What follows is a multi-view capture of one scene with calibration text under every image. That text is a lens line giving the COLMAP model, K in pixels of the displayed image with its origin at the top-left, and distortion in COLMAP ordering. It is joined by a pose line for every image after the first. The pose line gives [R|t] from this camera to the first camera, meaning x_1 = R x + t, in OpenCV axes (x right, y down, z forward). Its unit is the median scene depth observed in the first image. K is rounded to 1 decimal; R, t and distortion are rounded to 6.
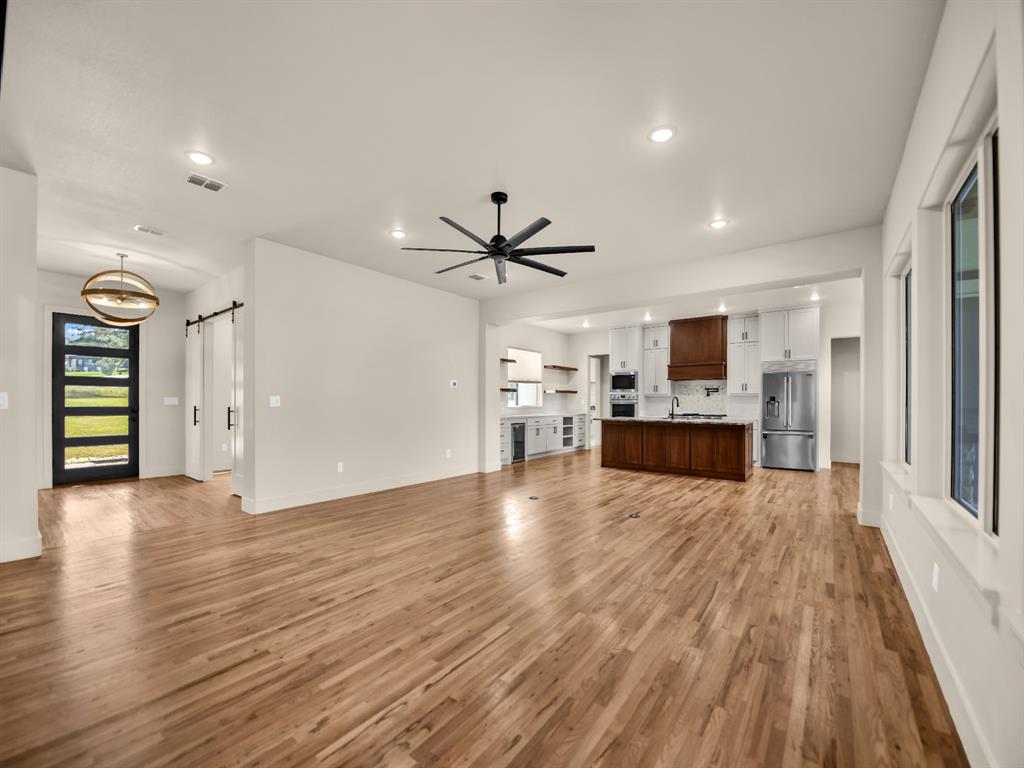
lens RADIAL K [[414.7, 0, 510.3], [0, 414.7, 393.0], [0, 0, 1]] dist [-0.021202, -0.000101]
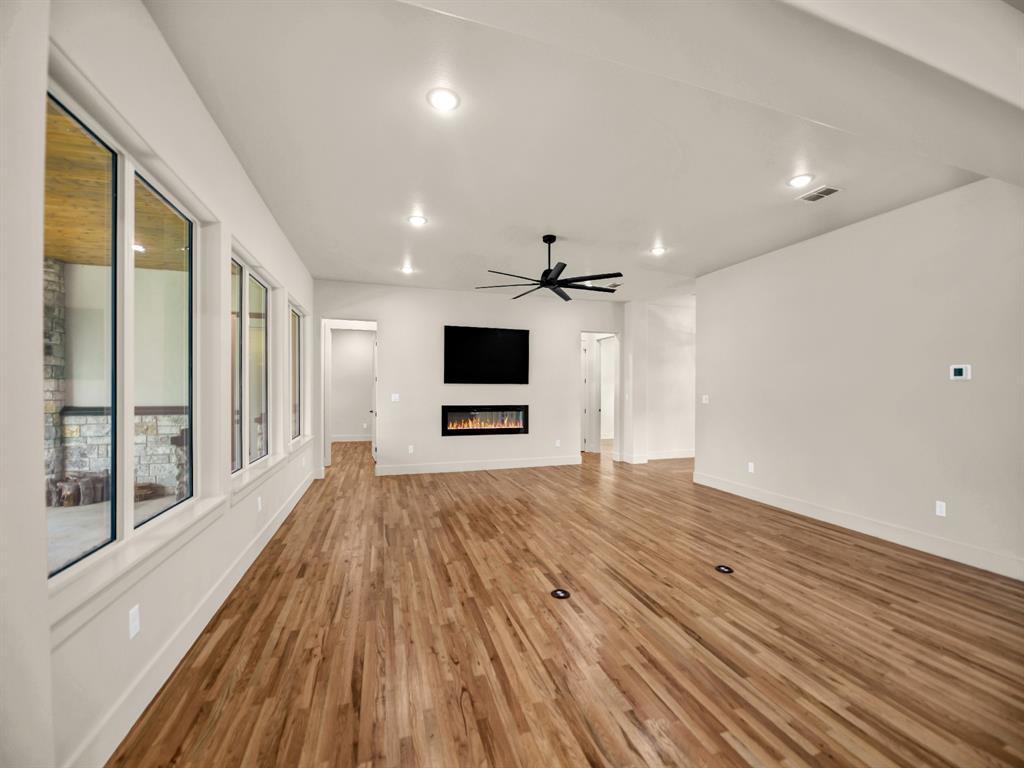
lens RADIAL K [[414.7, 0, 510.3], [0, 414.7, 393.0], [0, 0, 1]] dist [-0.021202, -0.000101]
pose [[-0.571407, 0.002795, -0.820662, 0.451004], [0.008632, 0.999959, -0.002604, 0.000641], [0.820622, -0.008572, -0.571408, 0.690472]]
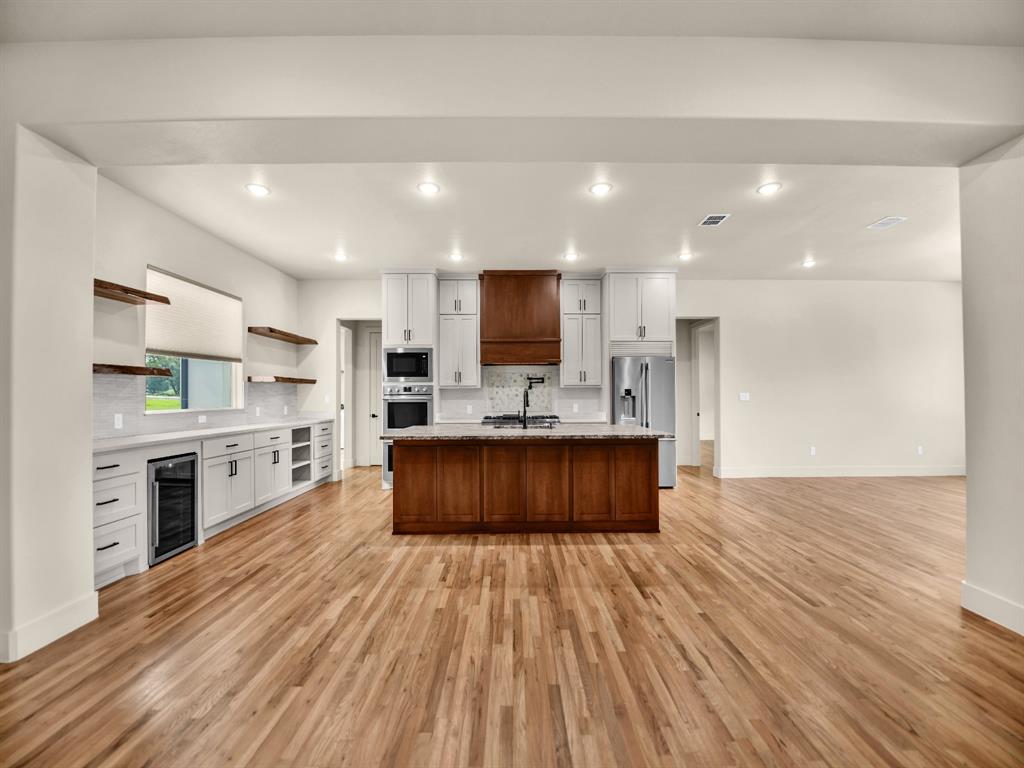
lens RADIAL K [[411.3, 0, 514.9], [0, 411.3, 393.8], [0, 0, 1]] dist [-0.020008, -0.000068]
pose [[0.783865, -0.001821, 0.620928, 0.035035], [-0.004844, 0.999947, 0.009048, 0.010107], [-0.620912, -0.010100, 0.783815, 0.514351]]
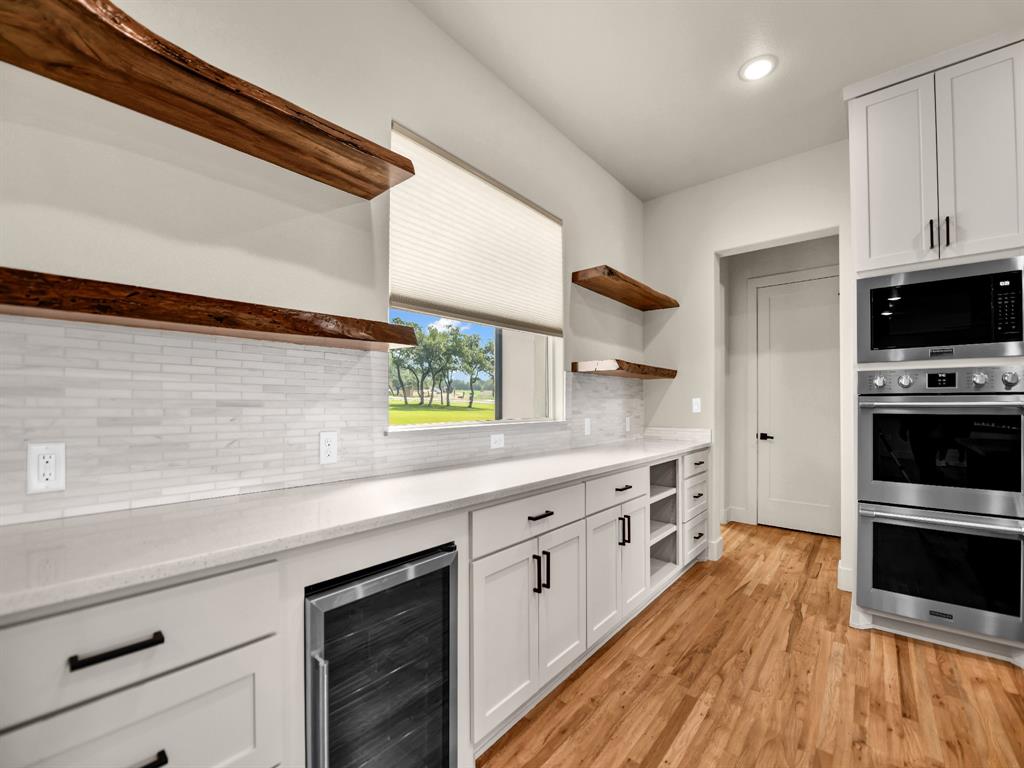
lens RADIAL K [[416.7, 0, 513.7], [0, 416.7, 376.7], [0, 0, 1]] dist [-0.022695, -0.000130]
pose [[0.998983, -0.000855, -0.045086, 0.067190], [-0.001306, 0.998852, -0.047889, 0.019671], [0.045075, 0.047899, 0.997835, 0.886711]]
